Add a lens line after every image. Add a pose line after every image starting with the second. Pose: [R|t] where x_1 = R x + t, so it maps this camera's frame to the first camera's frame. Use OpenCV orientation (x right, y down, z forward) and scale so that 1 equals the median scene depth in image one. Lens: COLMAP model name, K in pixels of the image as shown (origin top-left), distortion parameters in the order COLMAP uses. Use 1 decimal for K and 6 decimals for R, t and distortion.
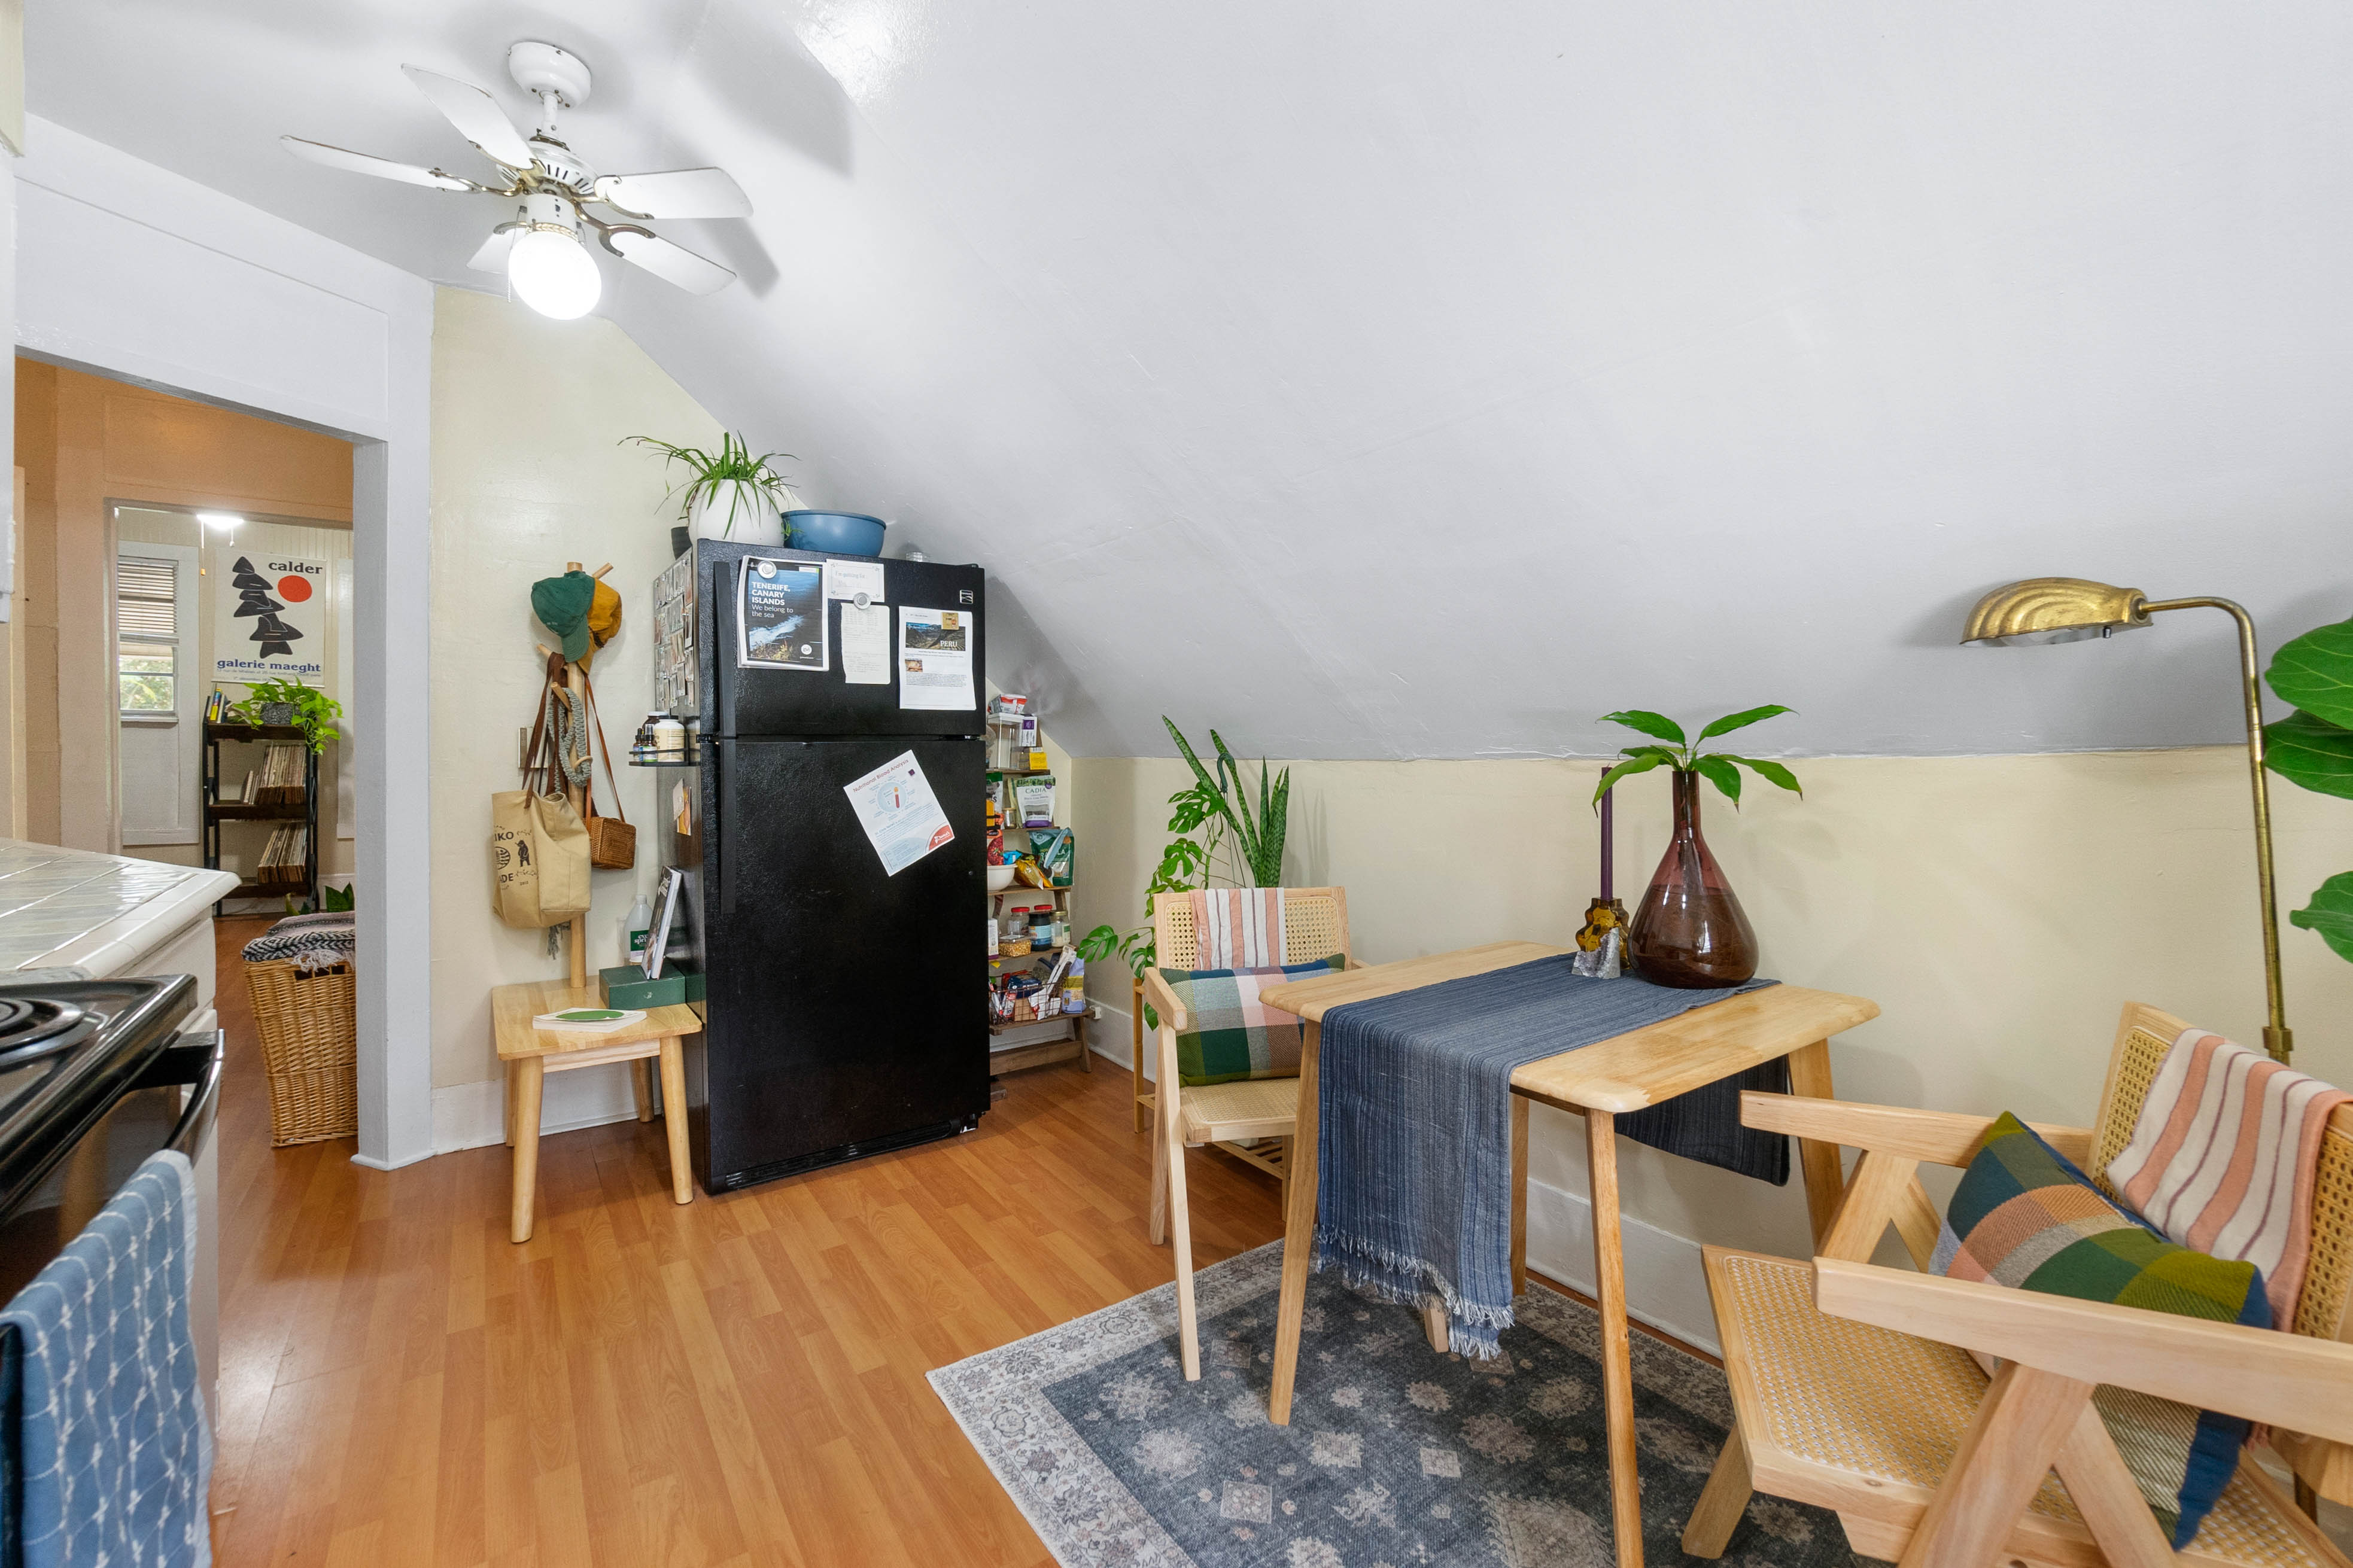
lens RADIAL K [[1001.3, 0, 1171.4], [0, 1001.3, 772.1], [0, 0, 1]] dist [-0.010150, 0.000866]
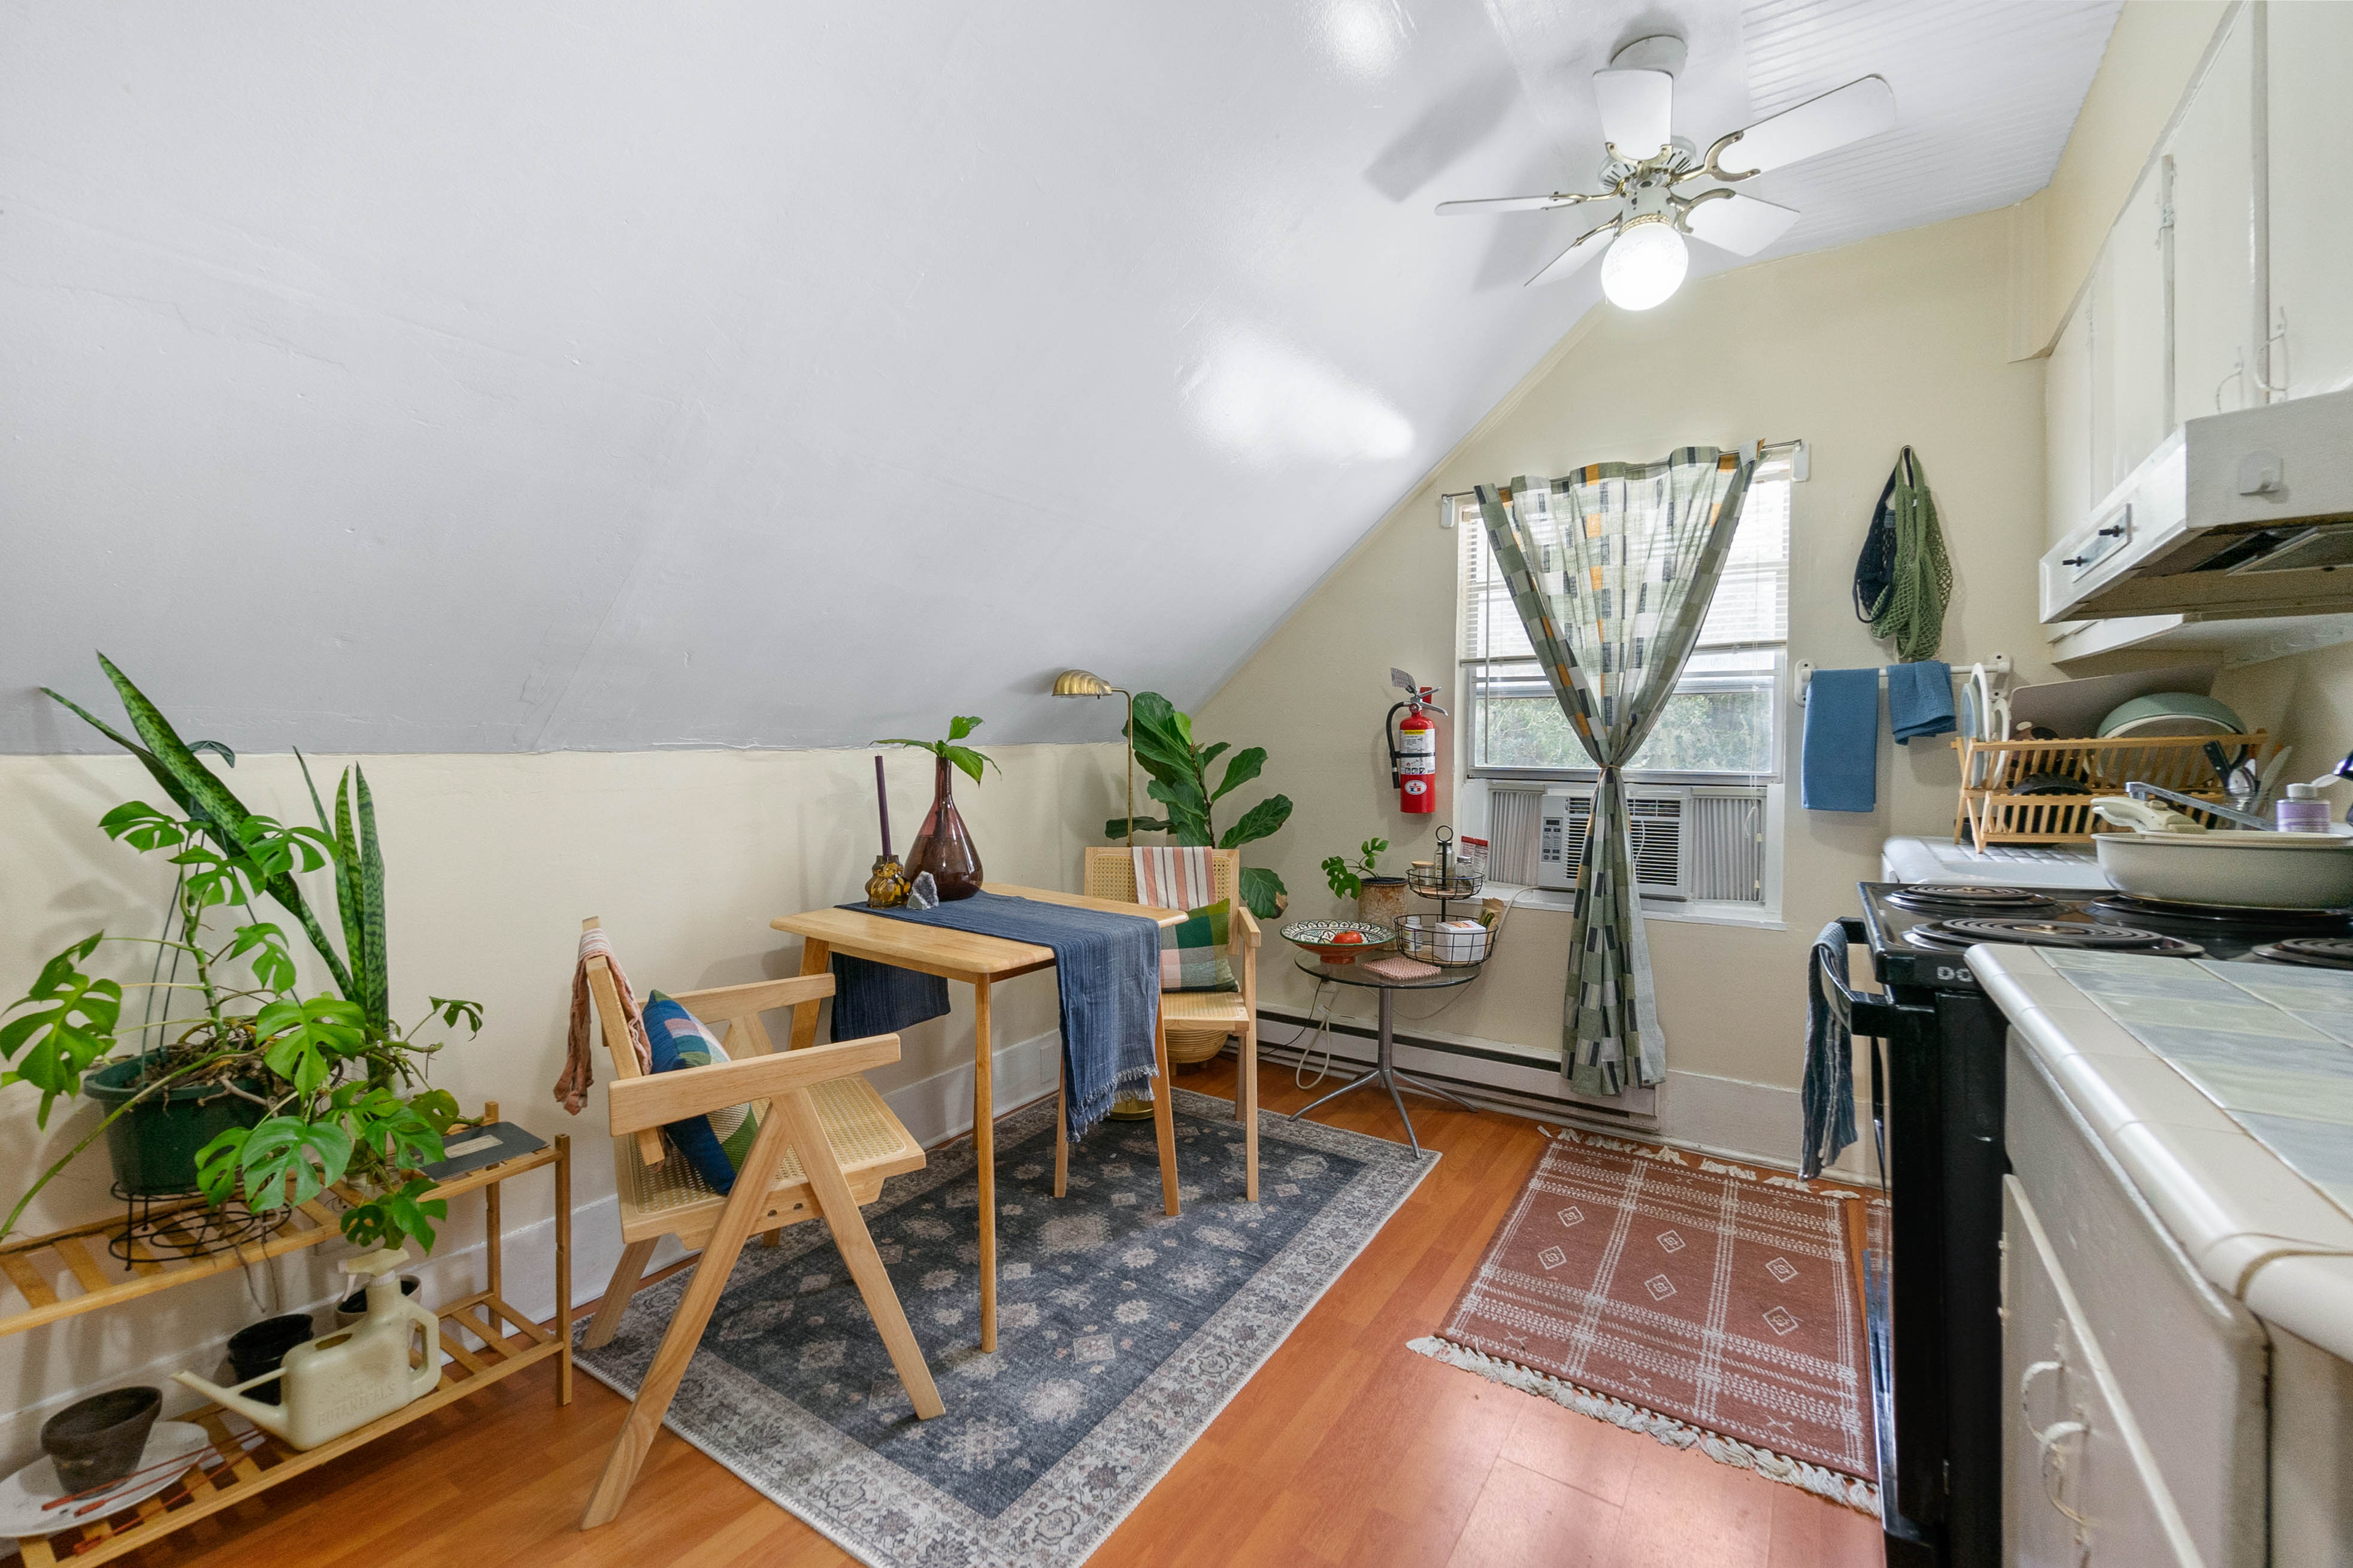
lens RADIAL K [[1001.3, 0, 1171.4], [0, 1001.3, 772.1], [0, 0, 1]] dist [-0.010150, 0.000866]
pose [[-0.384721, -0.007176, 0.923005, -1.021280], [0.023482, 0.999570, 0.017559, 0.003425], [-0.922734, 0.028430, -0.384387, 1.277383]]
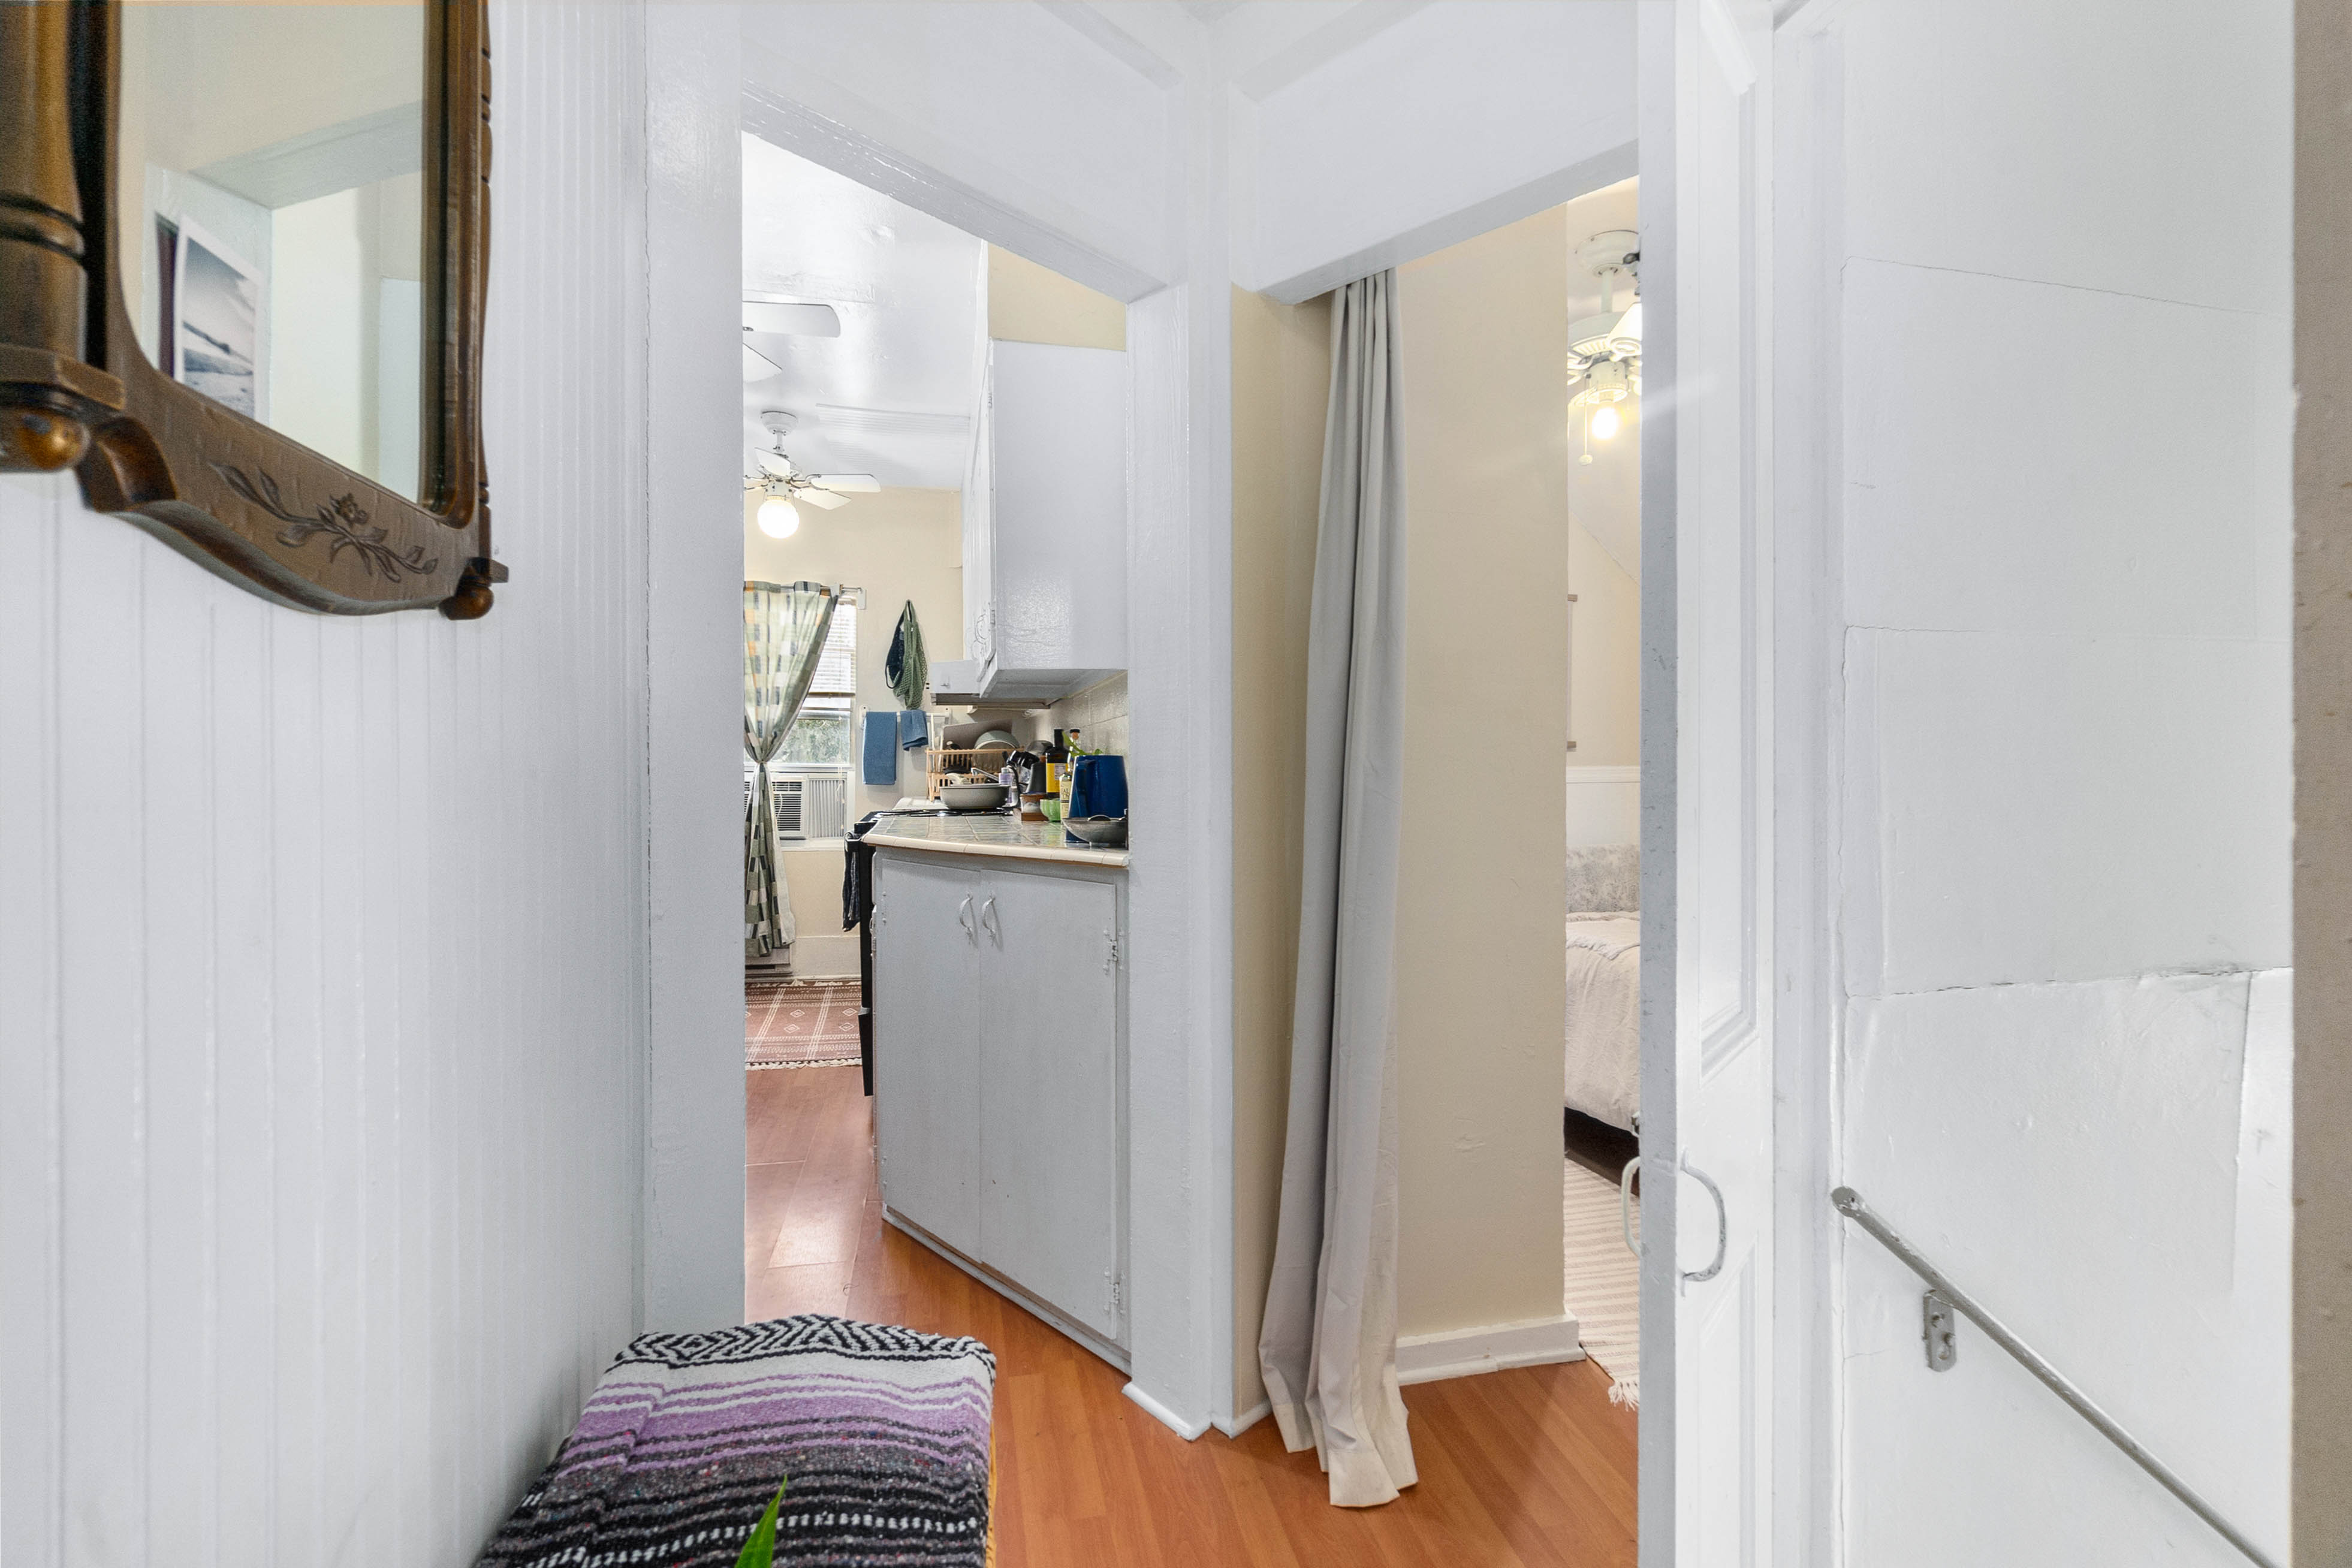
lens RADIAL K [[1001.0, 0, 1170.9], [0, 1001.0, 772.1], [0, 0, 1]] dist [-0.010150, 0.000866]
pose [[-0.933675, -0.003273, 0.358106, -1.895972], [0.010829, 0.999243, 0.037367, -0.026204], [-0.357957, 0.038767, -0.932933, 2.226571]]
